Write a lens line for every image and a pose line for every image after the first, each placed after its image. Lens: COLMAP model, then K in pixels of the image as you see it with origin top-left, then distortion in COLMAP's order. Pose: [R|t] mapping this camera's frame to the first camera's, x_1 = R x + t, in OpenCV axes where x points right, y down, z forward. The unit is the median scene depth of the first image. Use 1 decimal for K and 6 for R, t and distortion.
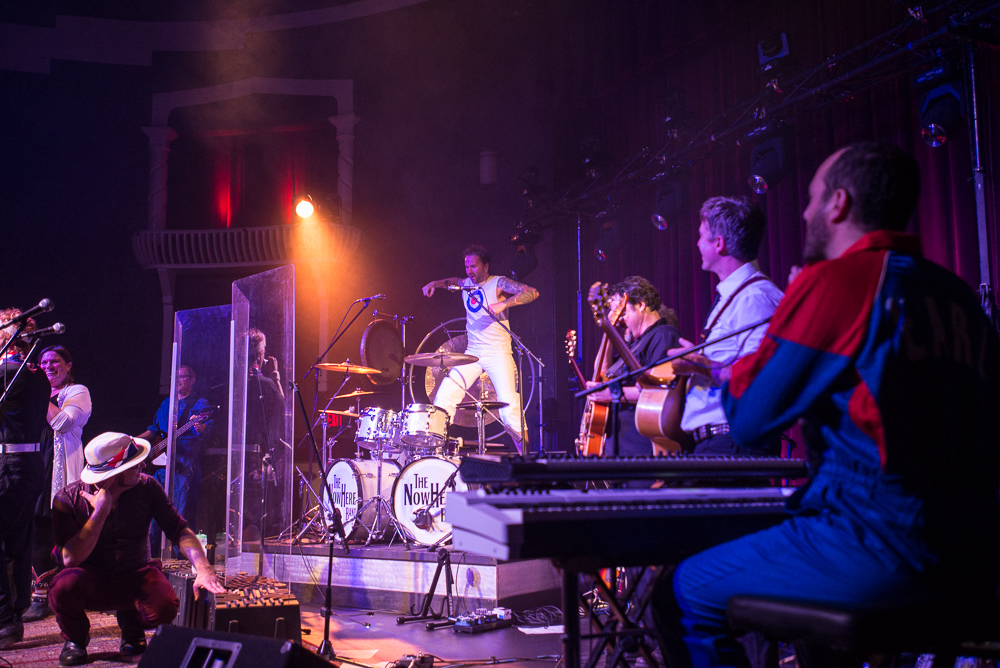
lens RADIAL K [[1021.5, 0, 500.0], [0, 1021.5, 334.0], [0, 0, 1]] dist [0.045962, 0.010106]
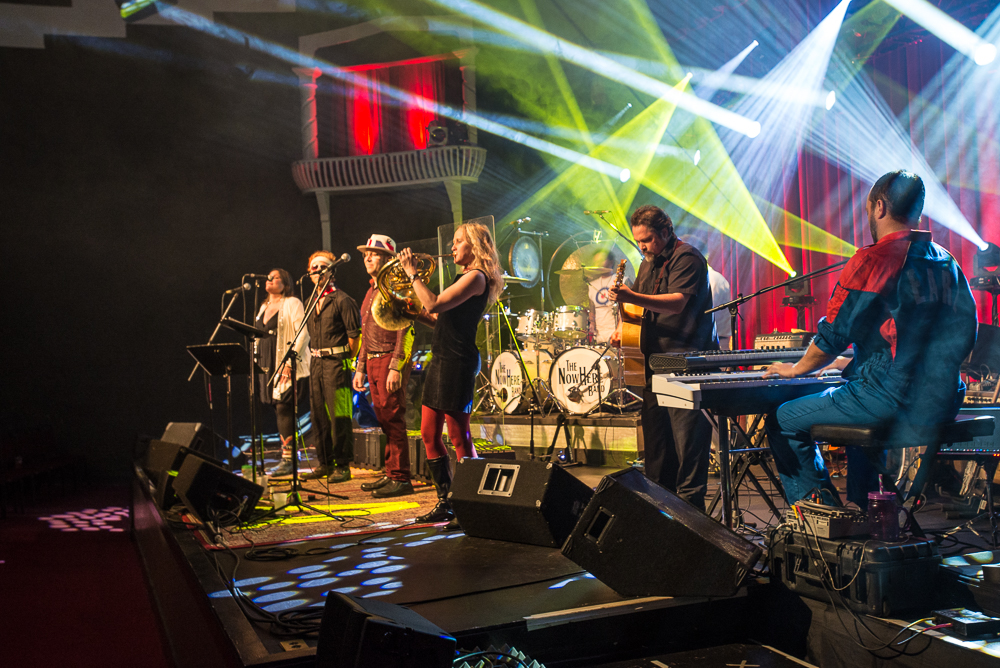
lens RADIAL K [[935.8, 0, 500.0], [0, 935.8, 334.0], [0, 0, 1]] dist [0.021310, 0.081893]
pose [[0.993474, -0.034216, -0.108809, -0.037211], [0.046208, 0.992893, 0.109671, -0.031138], [0.104283, -0.113983, 0.987994, -0.181740]]
